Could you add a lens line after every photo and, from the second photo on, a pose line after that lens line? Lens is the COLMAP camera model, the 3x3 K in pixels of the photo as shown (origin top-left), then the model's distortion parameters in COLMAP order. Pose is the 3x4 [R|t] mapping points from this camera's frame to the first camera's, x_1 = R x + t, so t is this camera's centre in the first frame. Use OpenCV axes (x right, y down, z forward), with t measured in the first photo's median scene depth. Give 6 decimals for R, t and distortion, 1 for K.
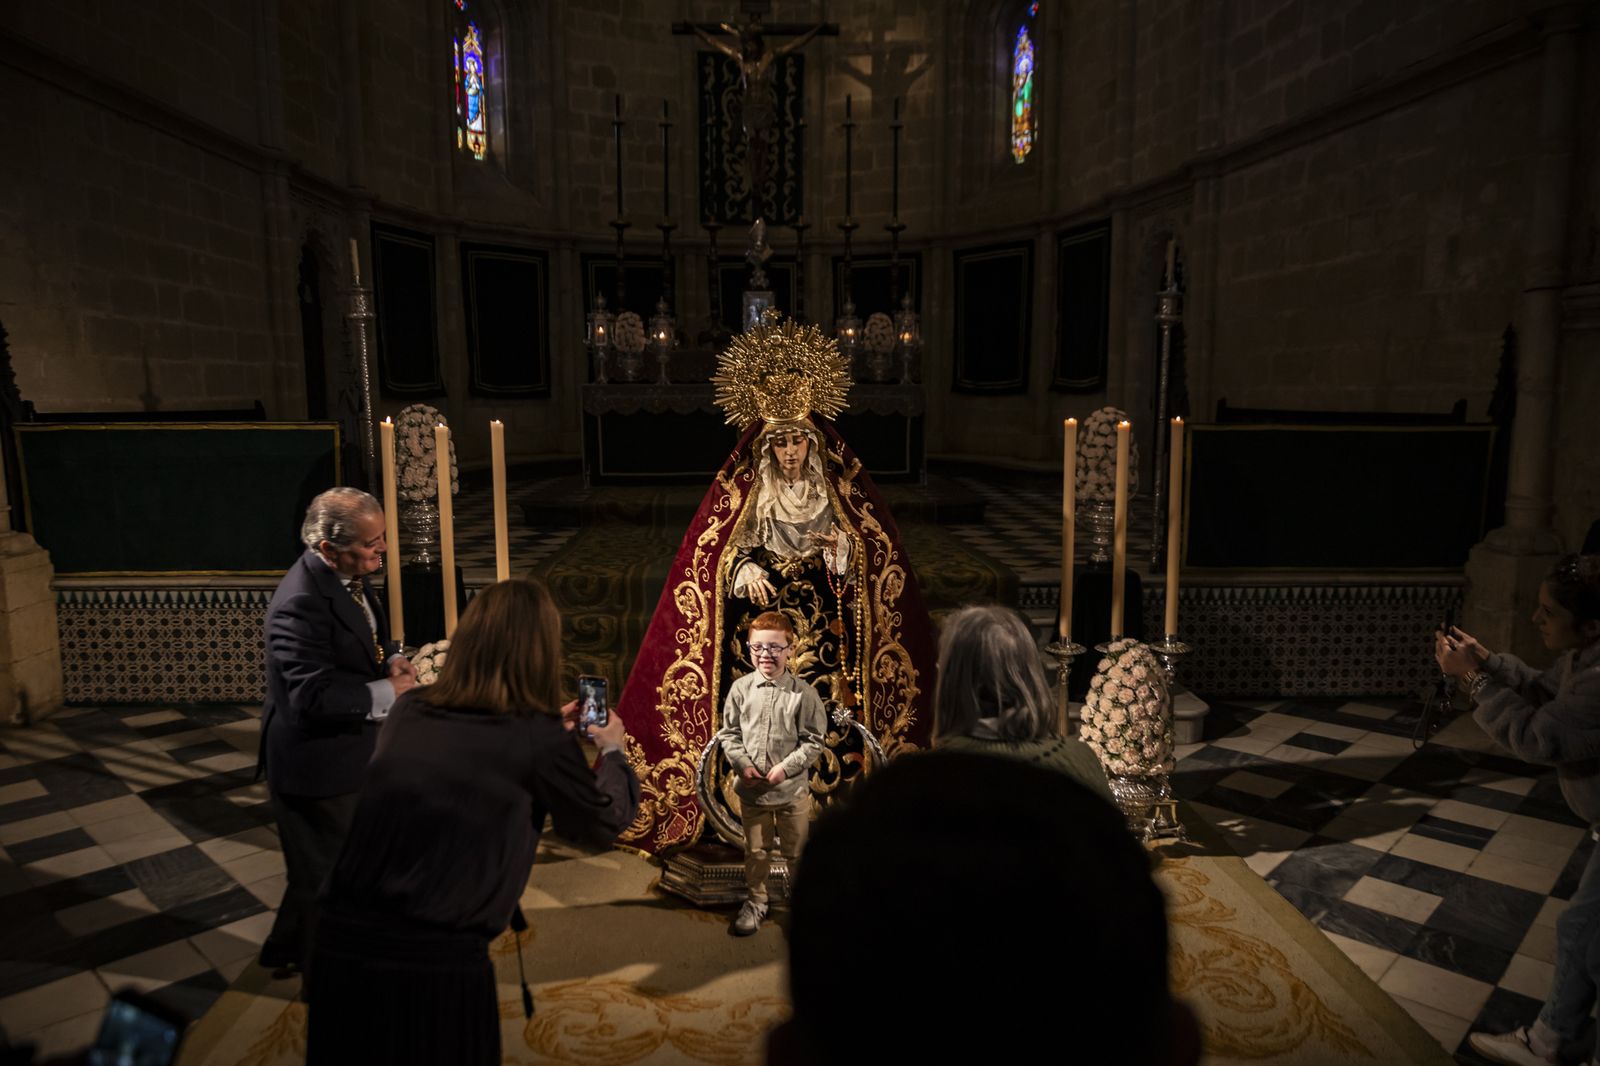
lens RADIAL K [[1072.6, 0, 800.0], [0, 1072.6, 533.0], [0, 0, 1]] dist [0.003383, 0.000419]
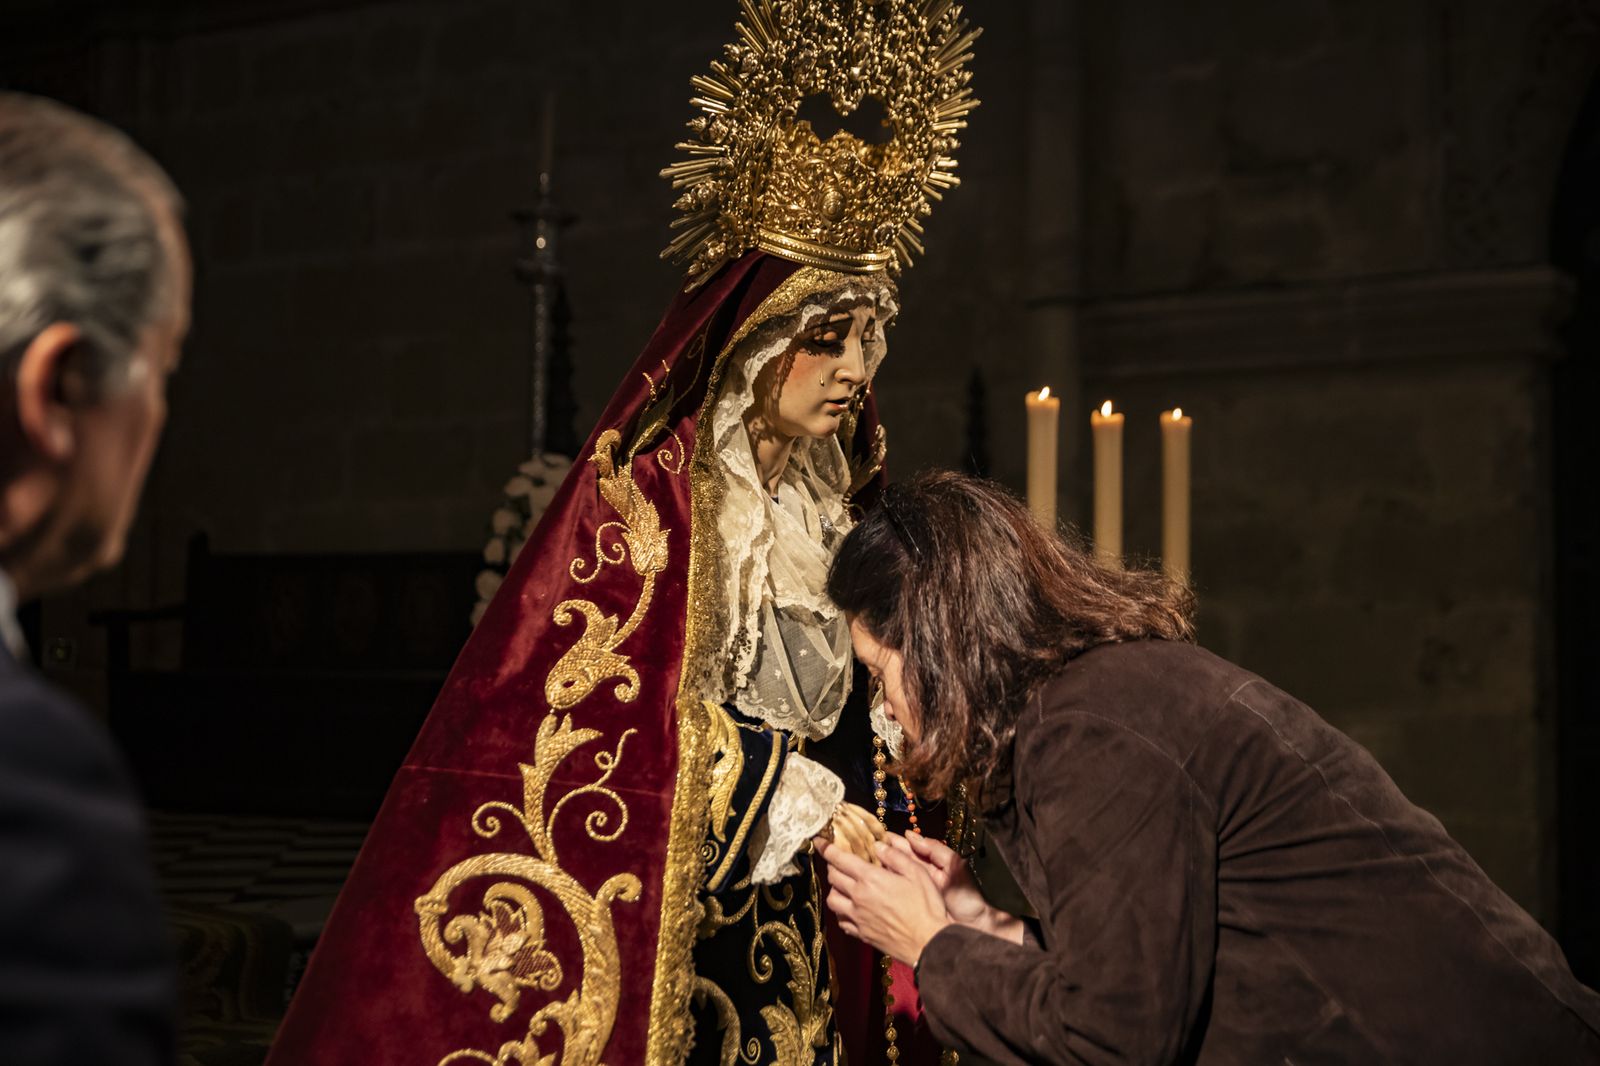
lens RADIAL K [[2355.2, 0, 800.9], [0, 2355.2, 577.0], [0, 0, 1]] dist [0.002727, 0.011091]
pose [[0.606609, 0.028531, 0.794488, -0.514883], [0.099142, 0.988839, -0.111208, 0.050059], [-0.788794, 0.146227, 0.597010, 0.605380]]
